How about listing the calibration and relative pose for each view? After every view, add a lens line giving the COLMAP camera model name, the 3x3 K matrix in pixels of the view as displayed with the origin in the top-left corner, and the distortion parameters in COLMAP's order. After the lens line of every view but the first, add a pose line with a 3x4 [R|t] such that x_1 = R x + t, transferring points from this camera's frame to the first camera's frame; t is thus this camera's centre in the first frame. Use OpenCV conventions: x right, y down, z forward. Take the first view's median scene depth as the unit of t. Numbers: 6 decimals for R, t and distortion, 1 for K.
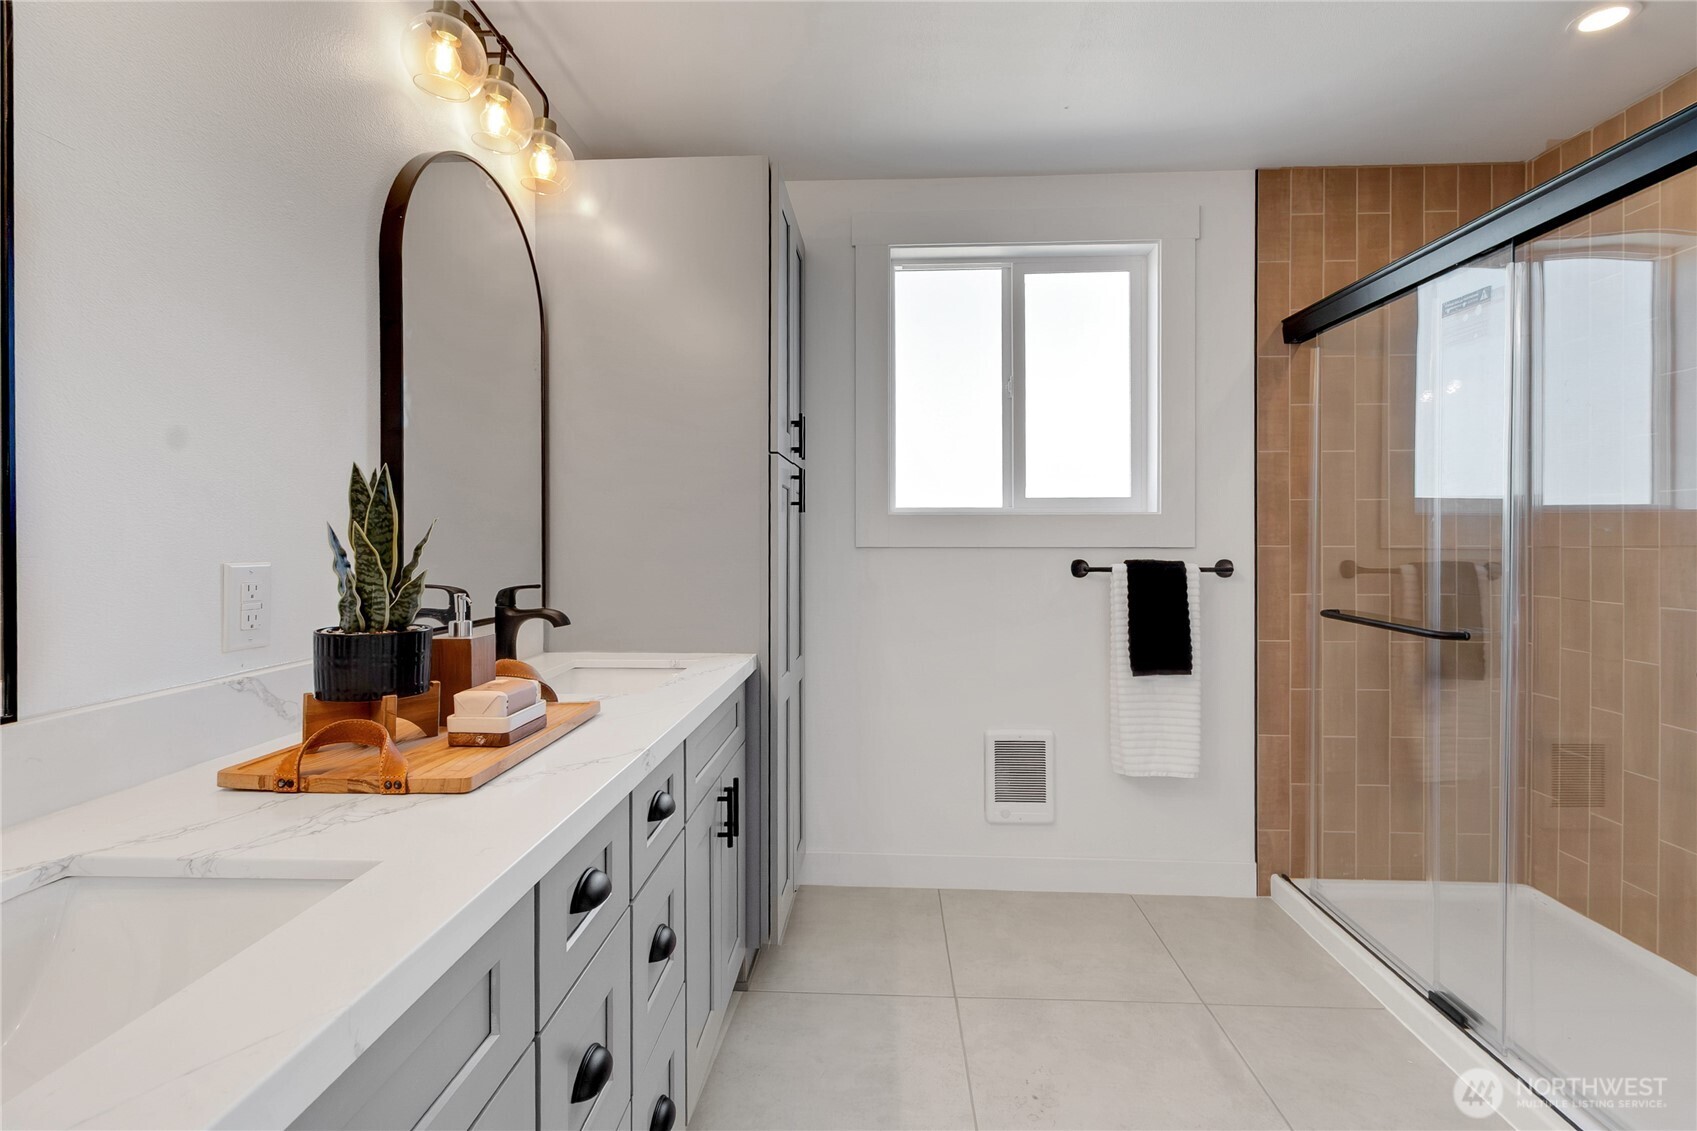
lens RADIAL K [[805.3, 0, 839.1], [0, 805.3, 551.4], [0, 0, 1]] dist [0.003961, -0.000521]
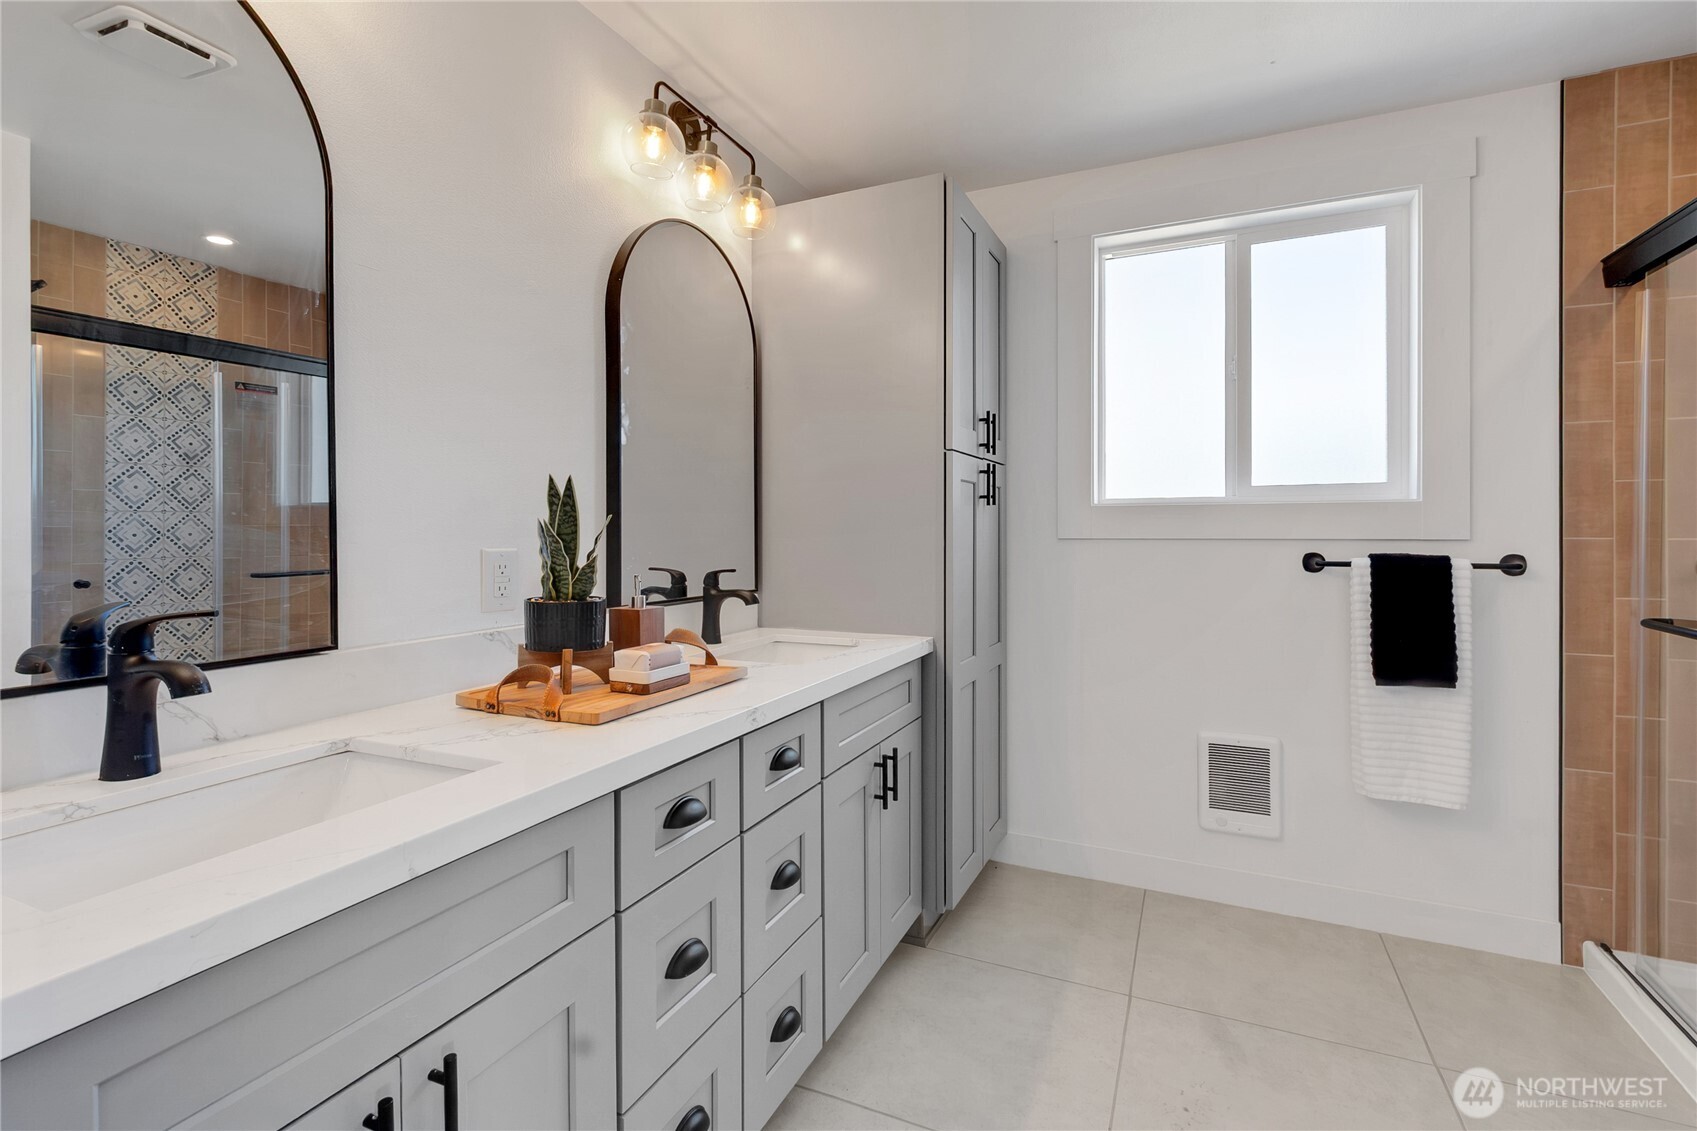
lens RADIAL K [[776.1, 0, 840.2], [0, 776.1, 546.0], [0, 0, 1]] dist [0.002446, -0.000875]
pose [[0.929129, 0.005760, -0.369712, 0.143138], [-0.004203, 0.999979, 0.005017, 0.000269], [0.369733, -0.003107, 0.929133, -0.009378]]
